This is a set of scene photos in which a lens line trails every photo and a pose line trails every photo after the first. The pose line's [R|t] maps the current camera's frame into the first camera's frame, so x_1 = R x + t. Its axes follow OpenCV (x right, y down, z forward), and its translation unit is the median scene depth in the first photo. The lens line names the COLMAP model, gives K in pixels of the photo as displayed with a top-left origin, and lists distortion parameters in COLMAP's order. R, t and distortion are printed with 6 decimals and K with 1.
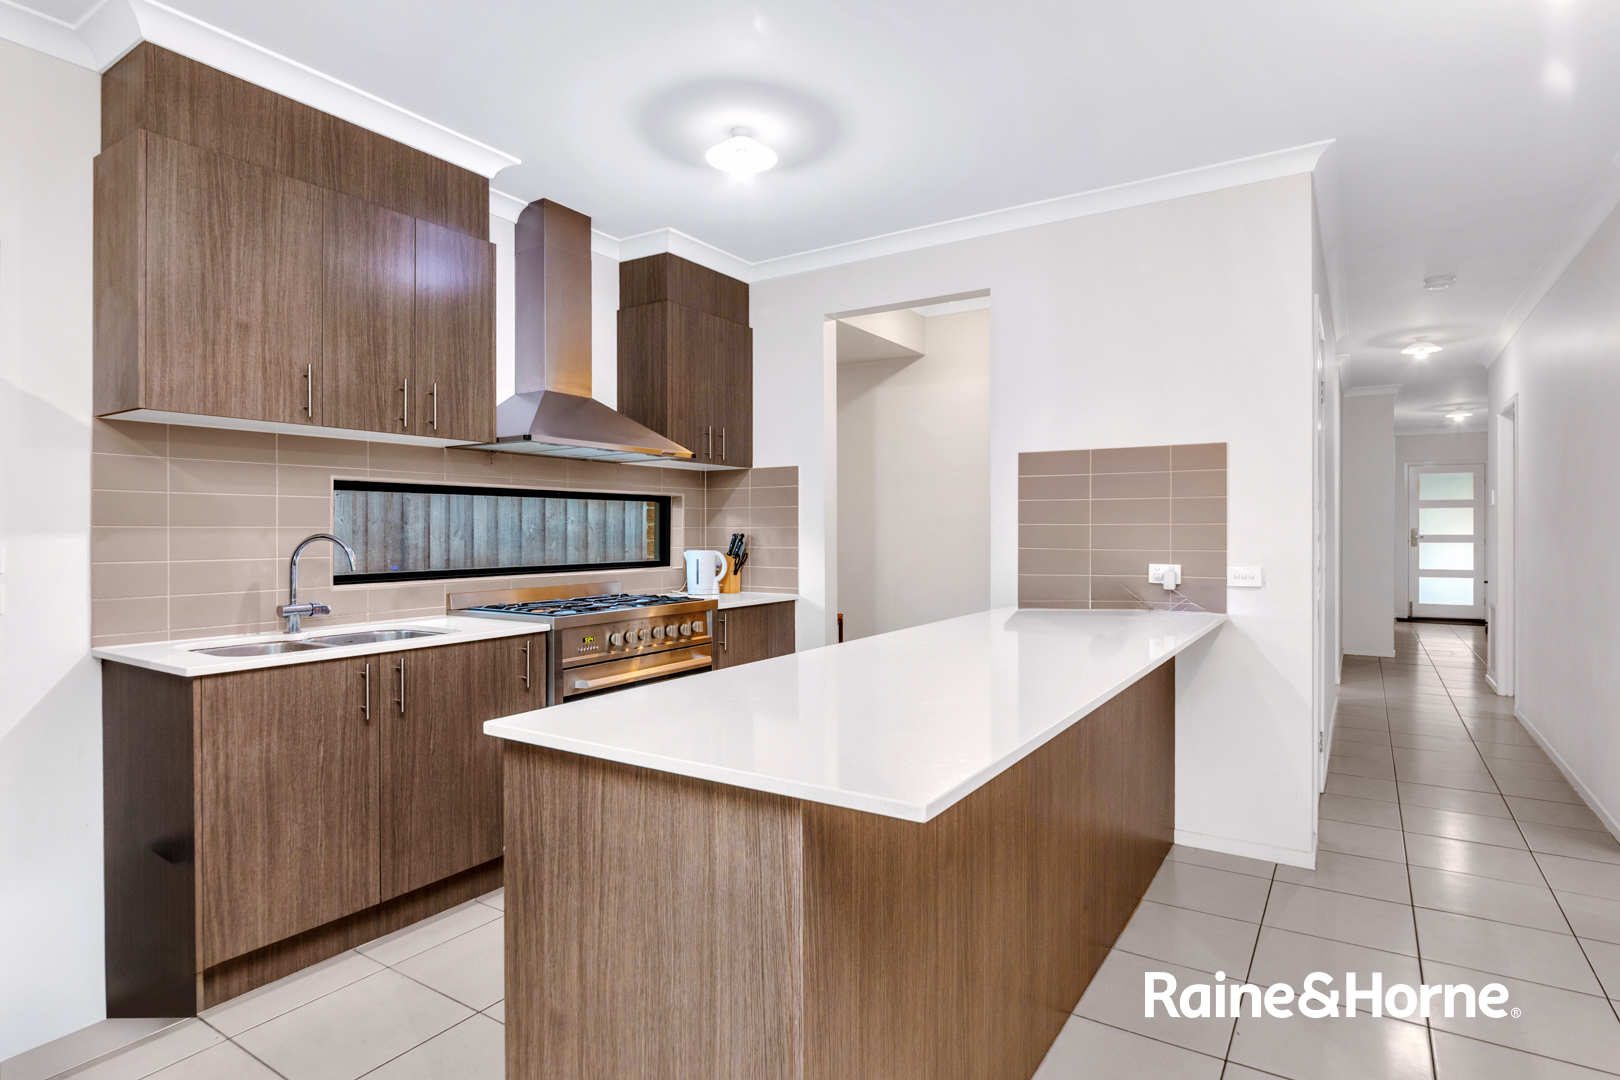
lens RADIAL K [[856.1, 0, 808.2], [0, 856.1, 538.1], [0, 0, 1]] dist [-0.001022, -0.001086]
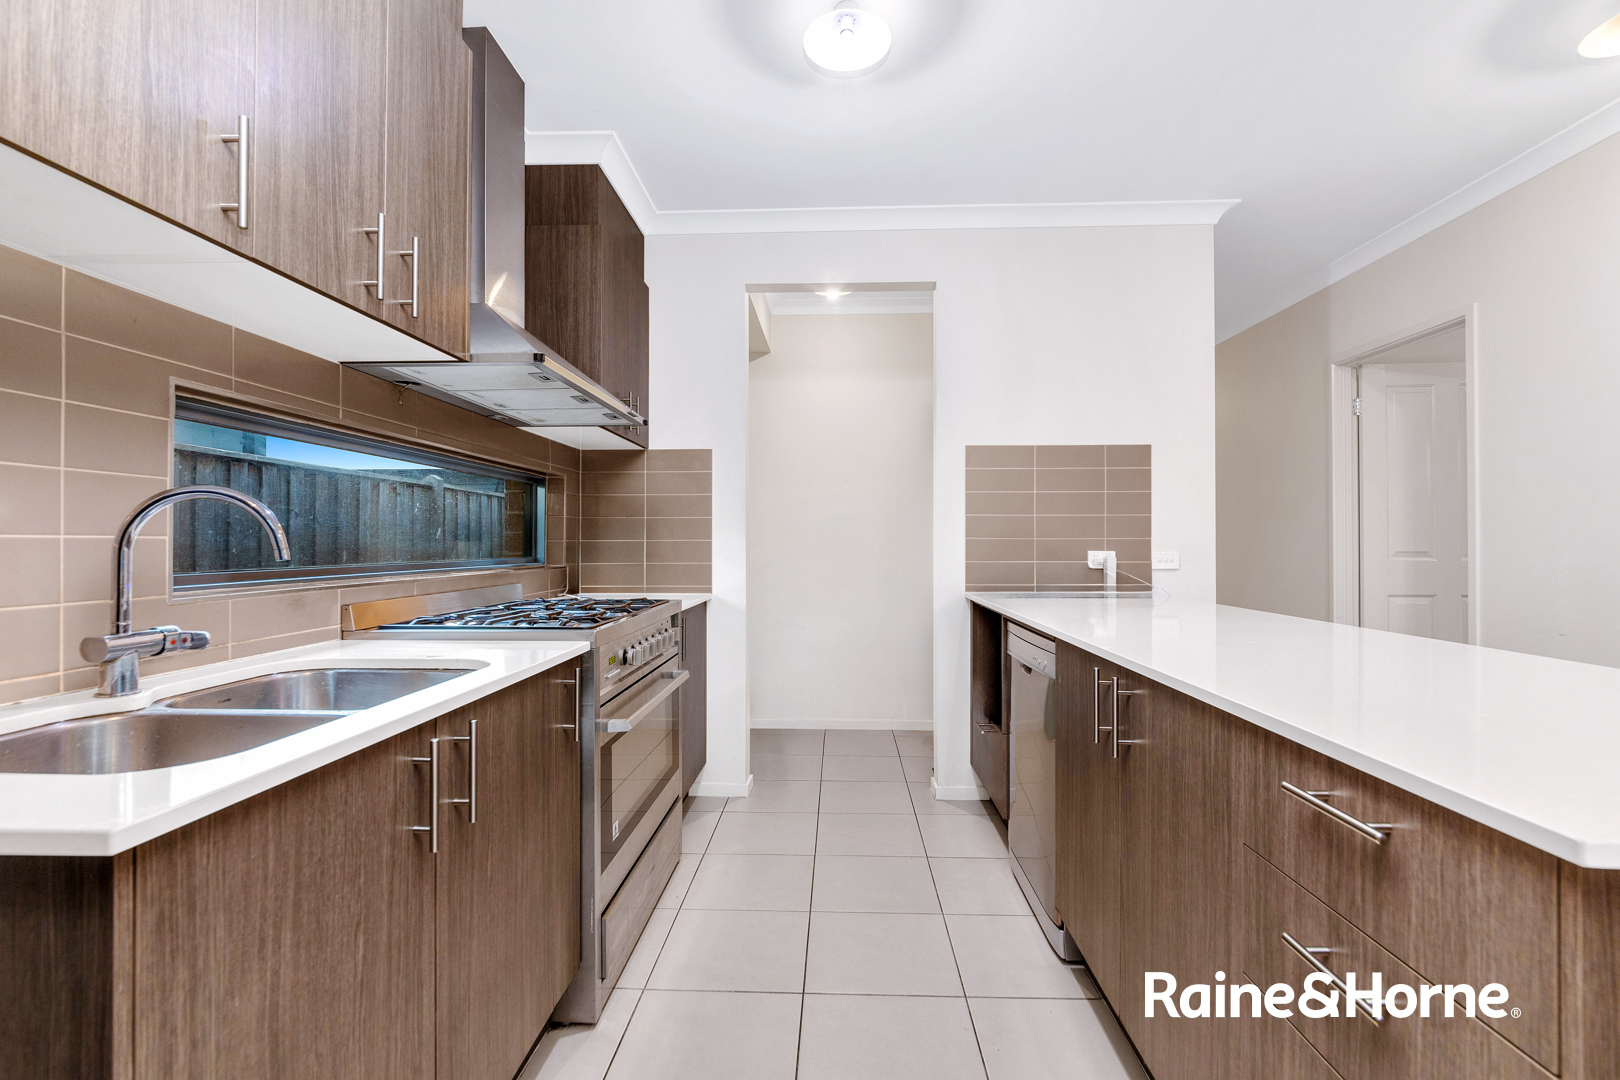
lens RADIAL K [[725.6, 0, 809.6], [0, 725.6, 543.7], [0, 0, 1]] dist [-0.004274, -0.000096]
pose [[0.862910, 0.000518, 0.505358, -0.444113], [0.004568, 0.999951, -0.008824, 0.031466], [-0.505338, 0.009923, 0.862865, 0.434265]]
